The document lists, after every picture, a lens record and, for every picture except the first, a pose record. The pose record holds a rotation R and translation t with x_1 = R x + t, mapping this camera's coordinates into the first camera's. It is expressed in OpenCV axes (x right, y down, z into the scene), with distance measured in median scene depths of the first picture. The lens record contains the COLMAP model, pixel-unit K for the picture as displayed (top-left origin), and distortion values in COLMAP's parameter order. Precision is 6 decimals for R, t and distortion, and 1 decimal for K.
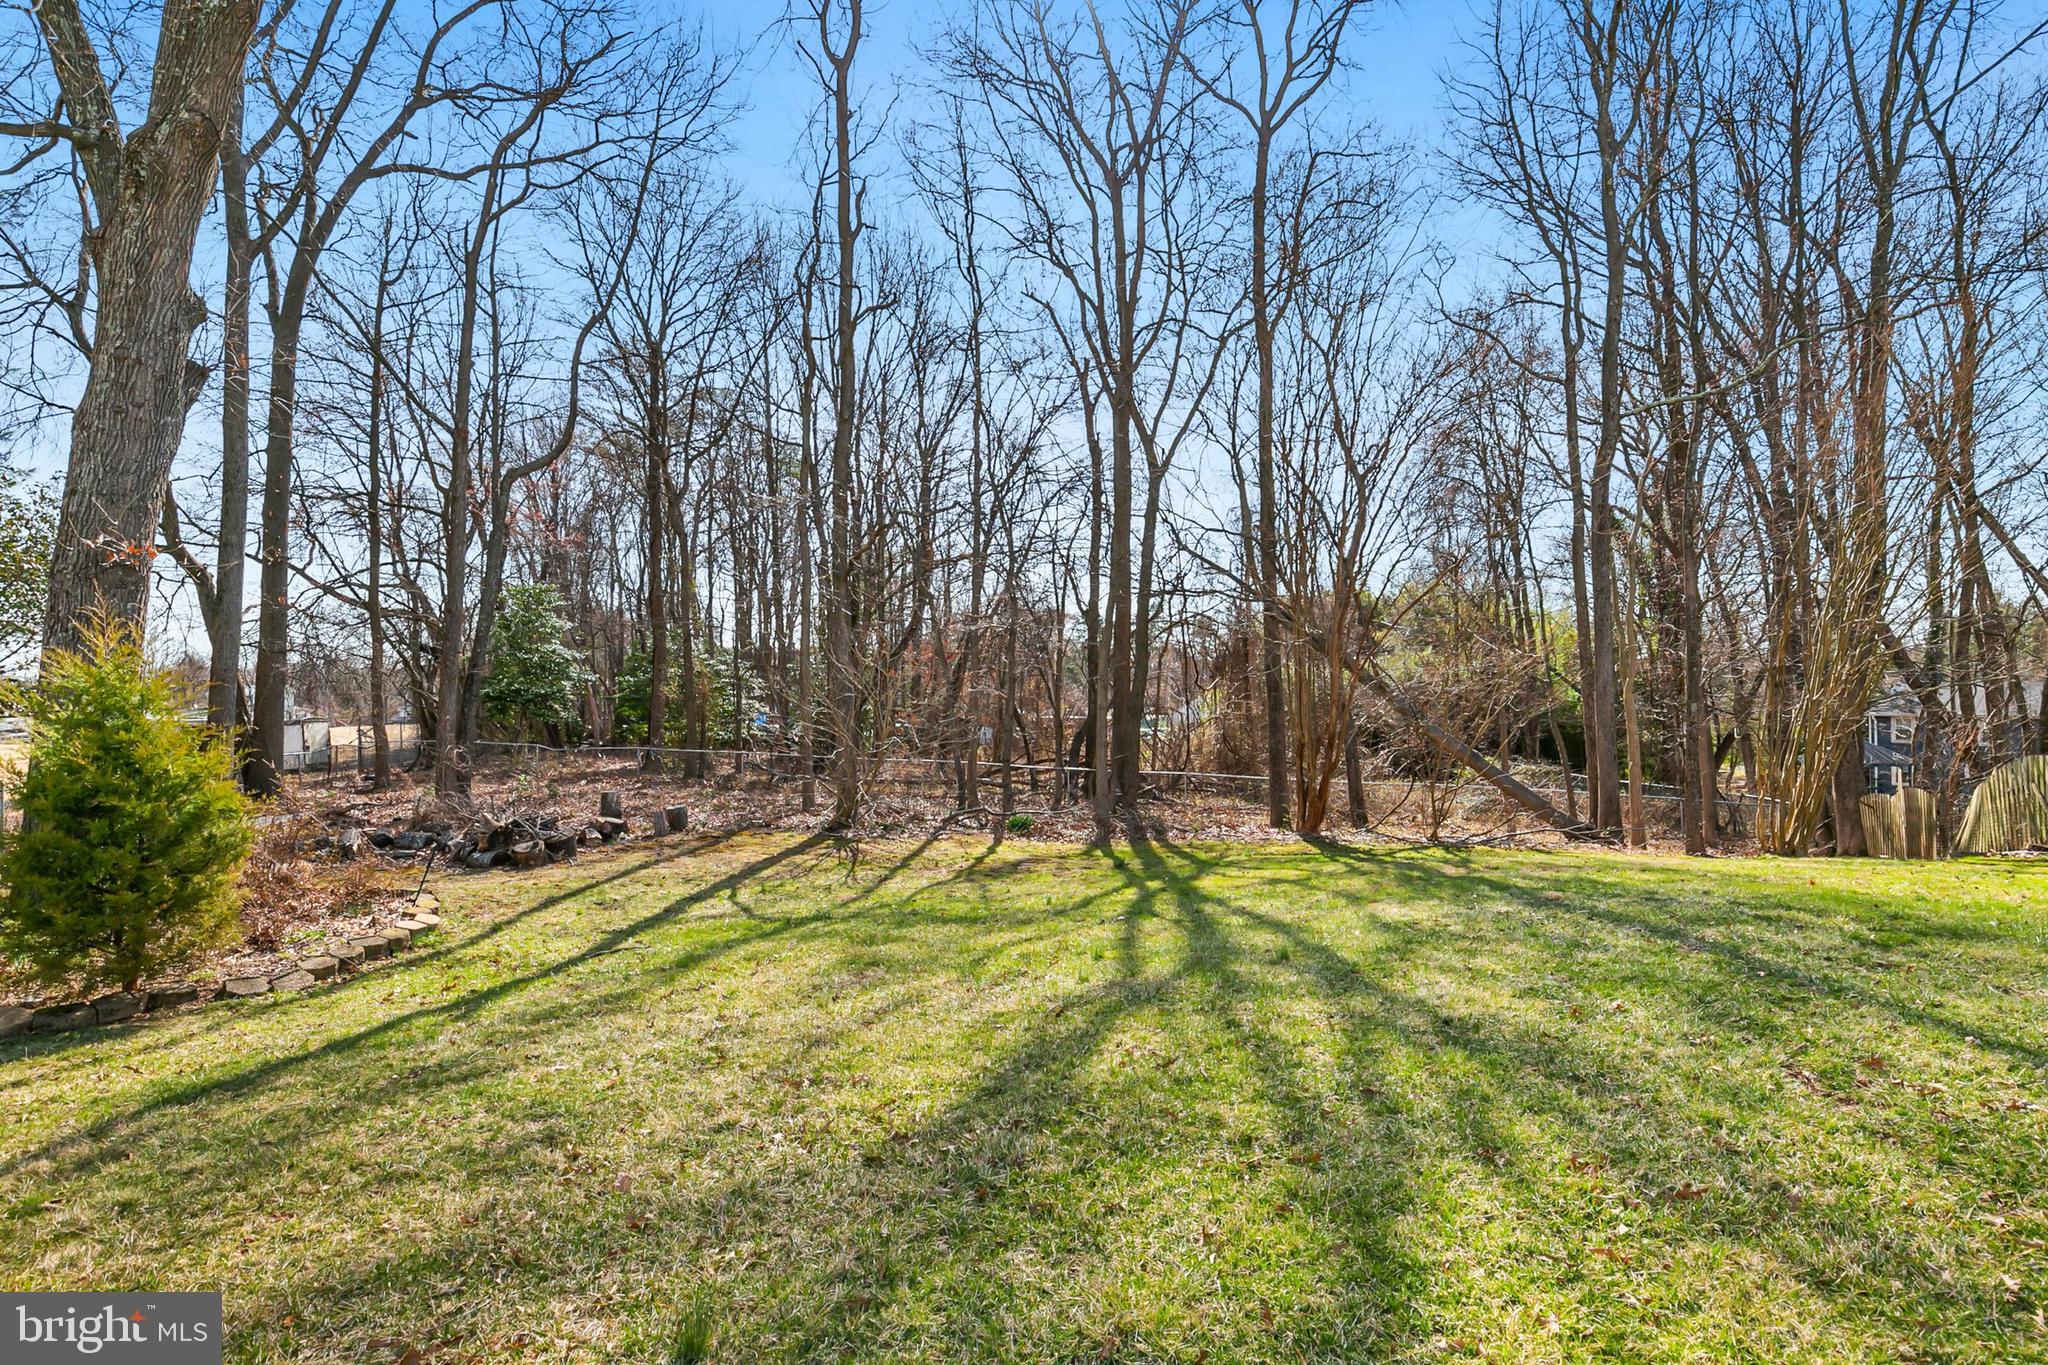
lens RADIAL K [[977.1, 0, 1025.7], [0, 977.1, 689.6], [0, 0, 1]] dist [0.000864, 0.000218]
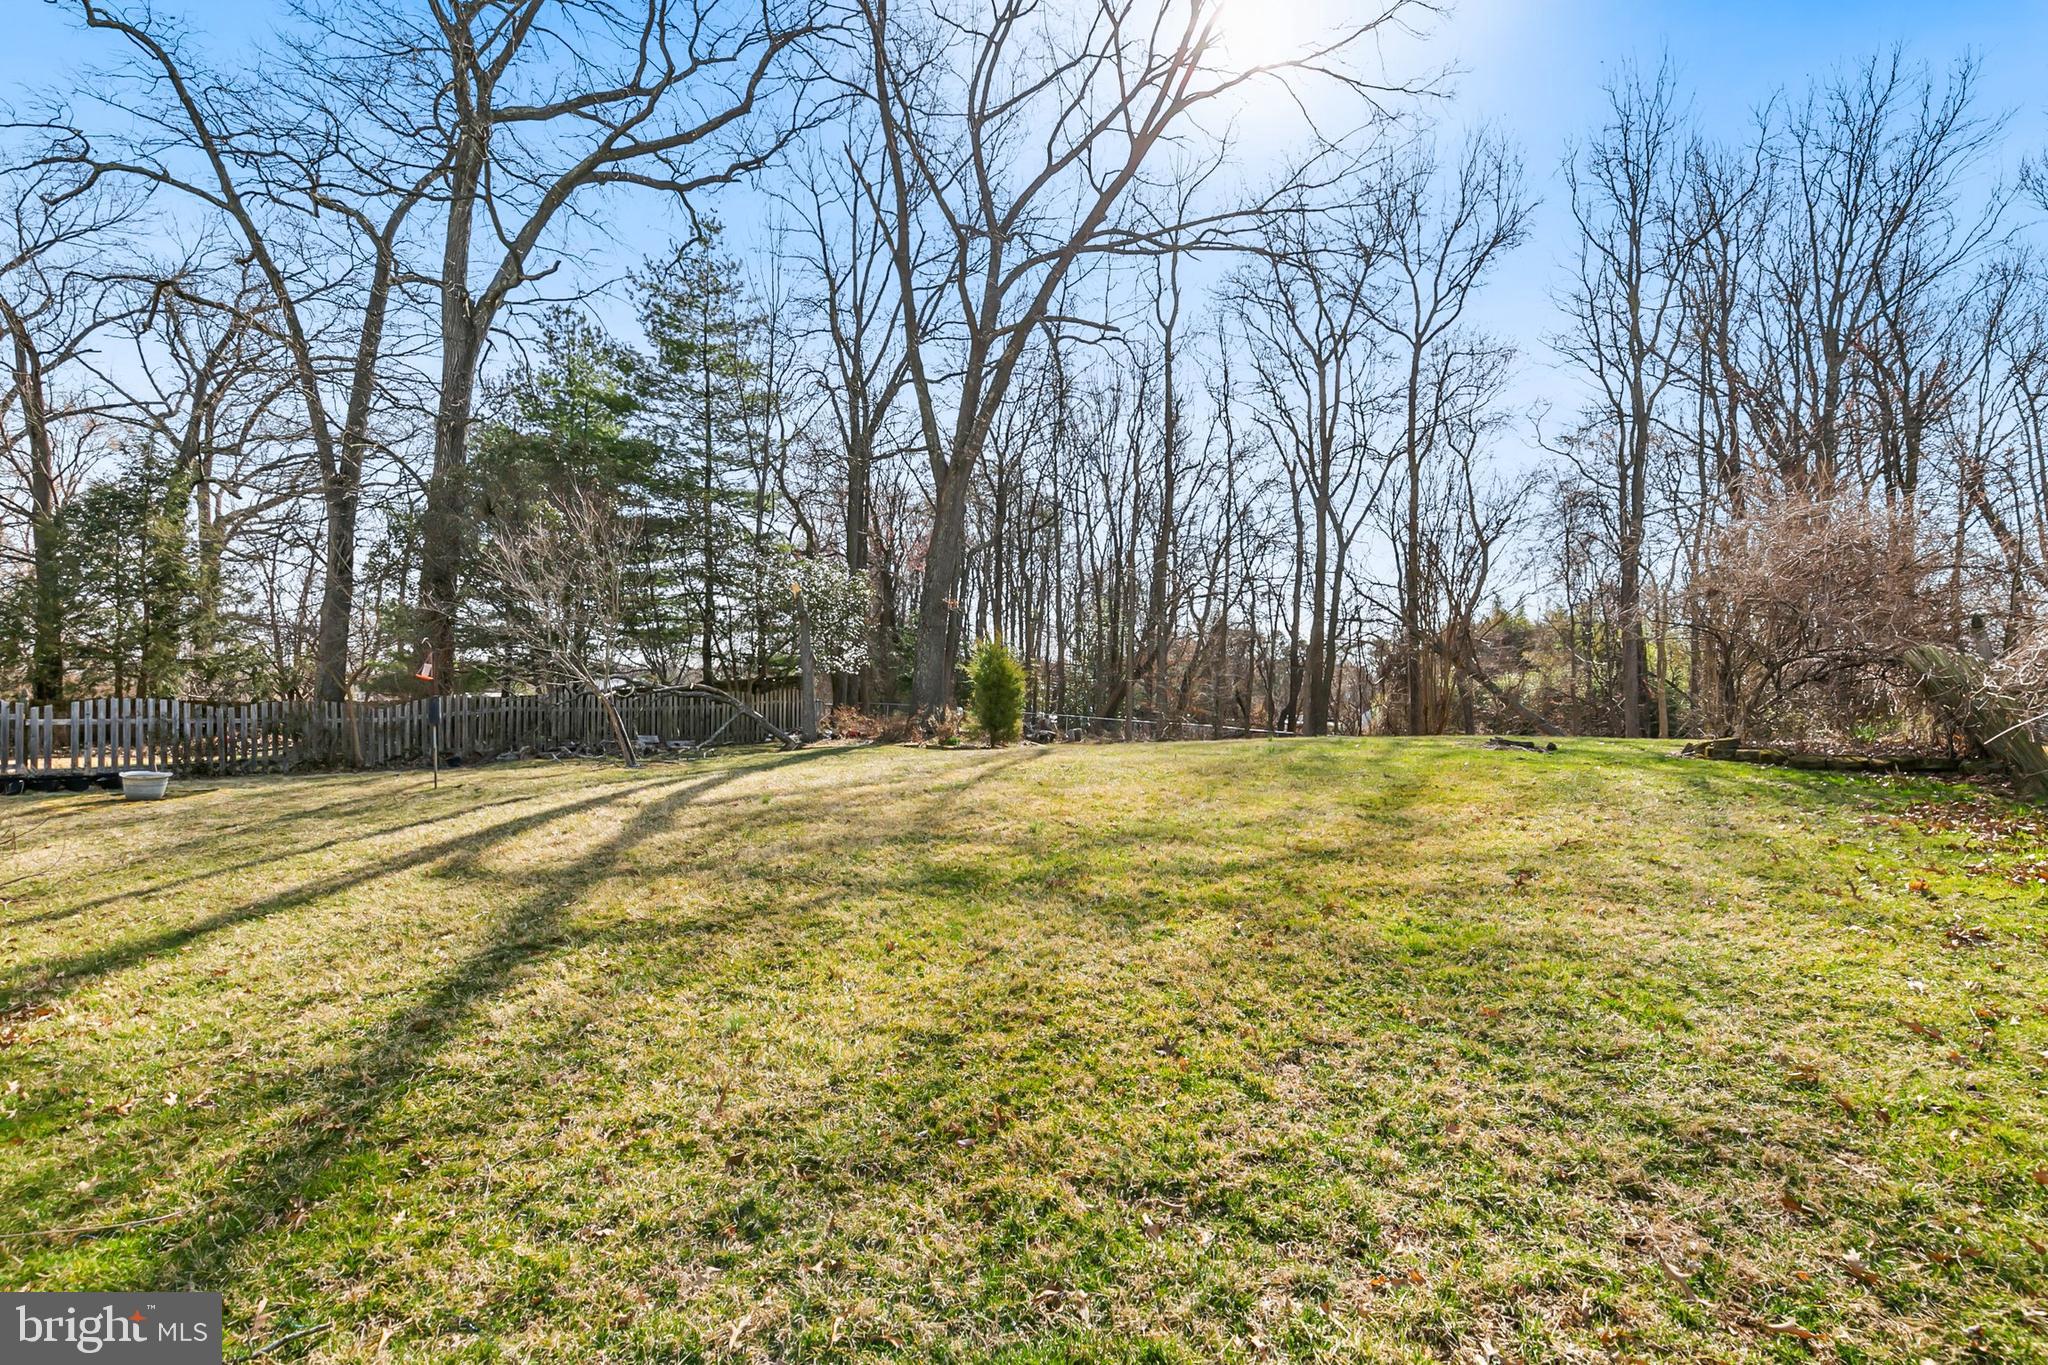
lens RADIAL K [[922.0, 0, 1018.1], [0, 922.0, 678.5], [0, 0, 1]] dist [0.008305, -0.000400]
pose [[0.980400, 0.029376, -0.194815, -0.087021], [-0.034471, 0.999145, -0.022817, 0.048590], [0.193979, 0.029086, 0.980575, -0.578219]]
